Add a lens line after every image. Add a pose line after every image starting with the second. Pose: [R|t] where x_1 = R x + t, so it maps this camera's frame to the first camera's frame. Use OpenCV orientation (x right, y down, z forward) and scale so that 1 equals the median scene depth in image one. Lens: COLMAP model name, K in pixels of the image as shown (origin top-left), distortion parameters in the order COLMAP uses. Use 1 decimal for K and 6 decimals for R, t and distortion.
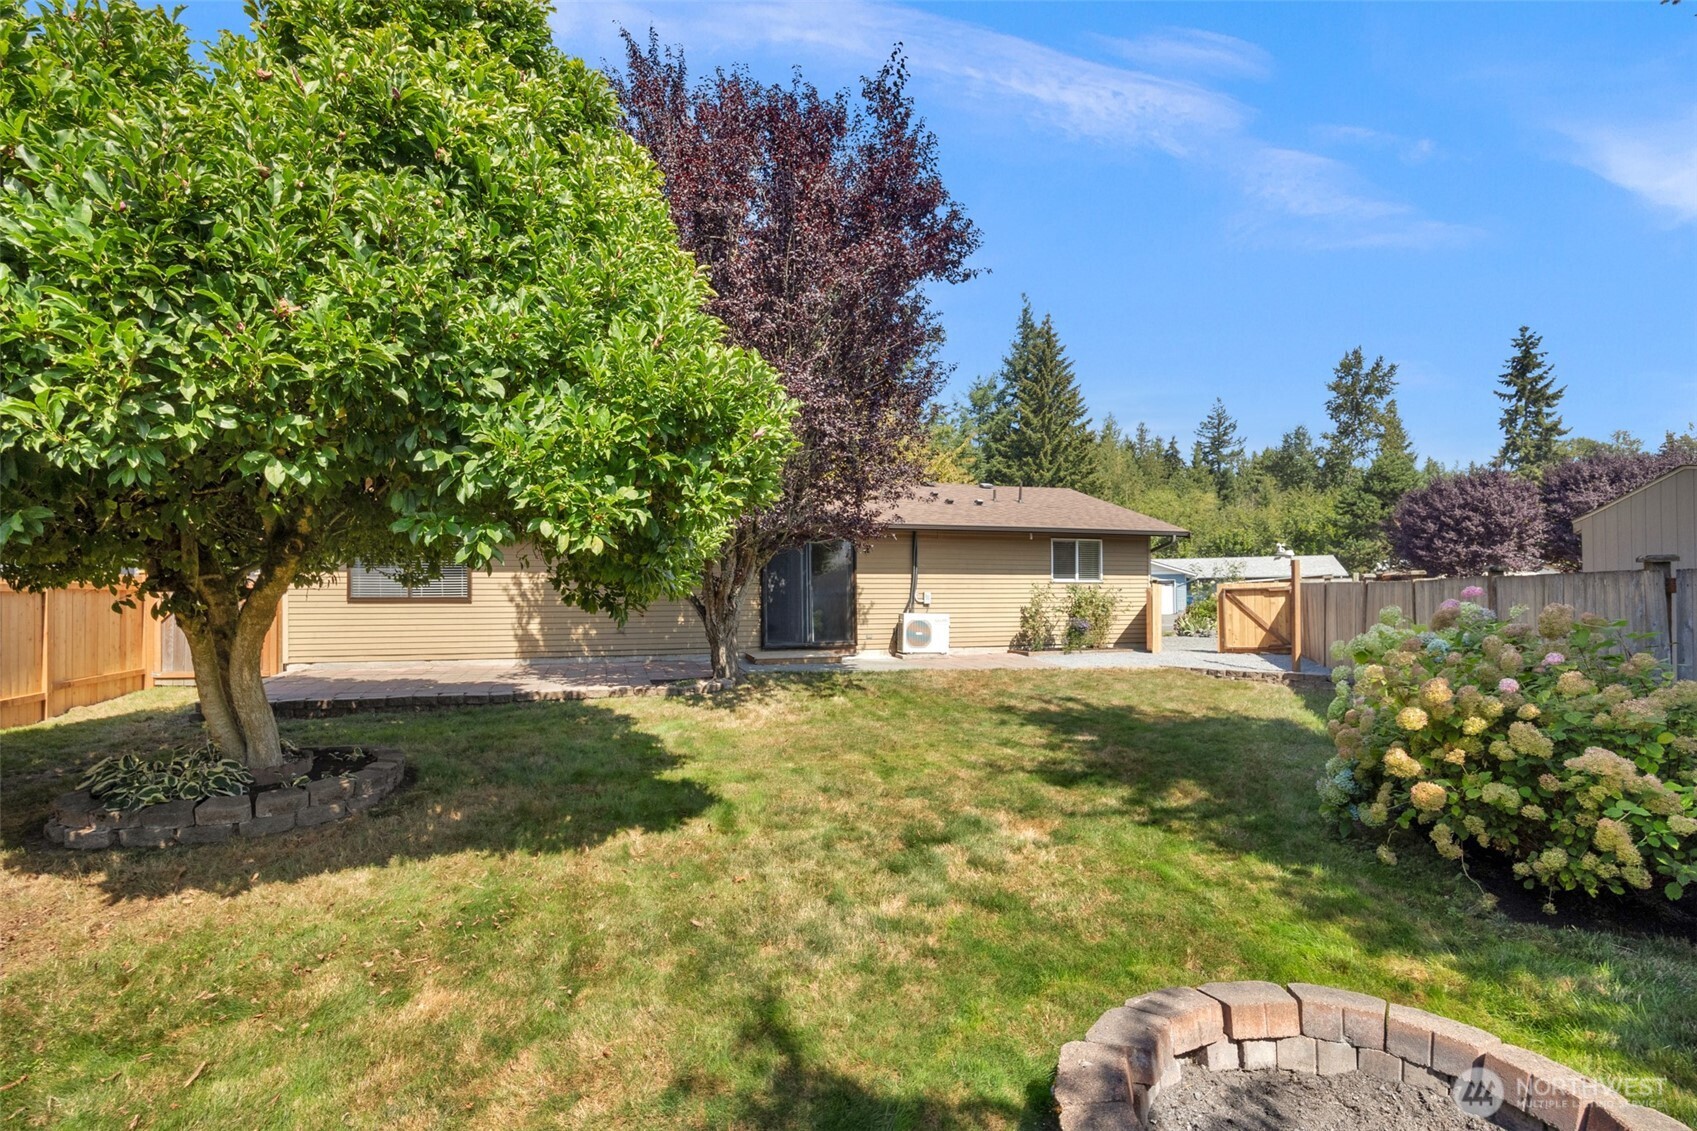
lens RADIAL K [[792.1, 0, 857.8], [0, 792.1, 577.2], [0, 0, 1]] dist [-0.017137, -0.000199]
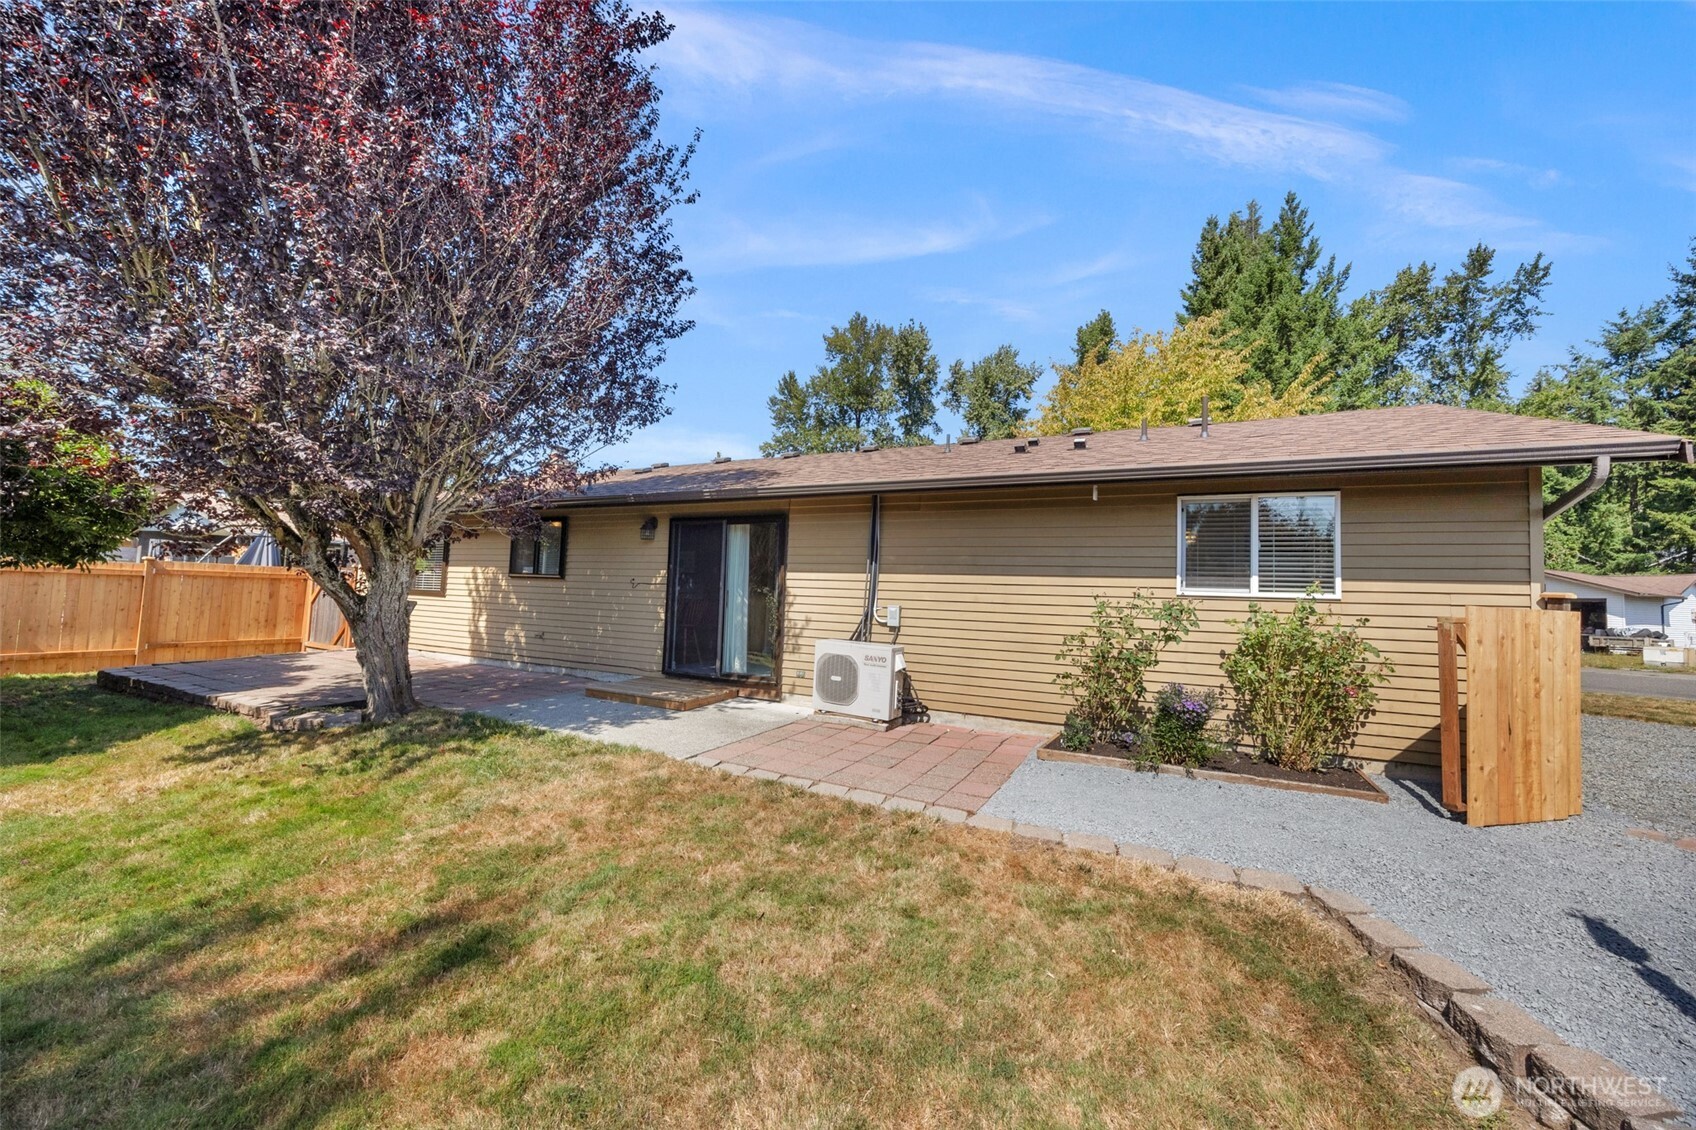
lens RADIAL K [[656.2, 0, 839.4], [0, 656.2, 552.2], [0, 0, 1]] dist [-0.002711, -0.000043]
pose [[0.707293, -0.018062, -0.706690, 0.390032], [-0.021392, 0.998669, -0.046934, 0.003807], [0.706597, 0.048314, 0.705965, 0.645910]]
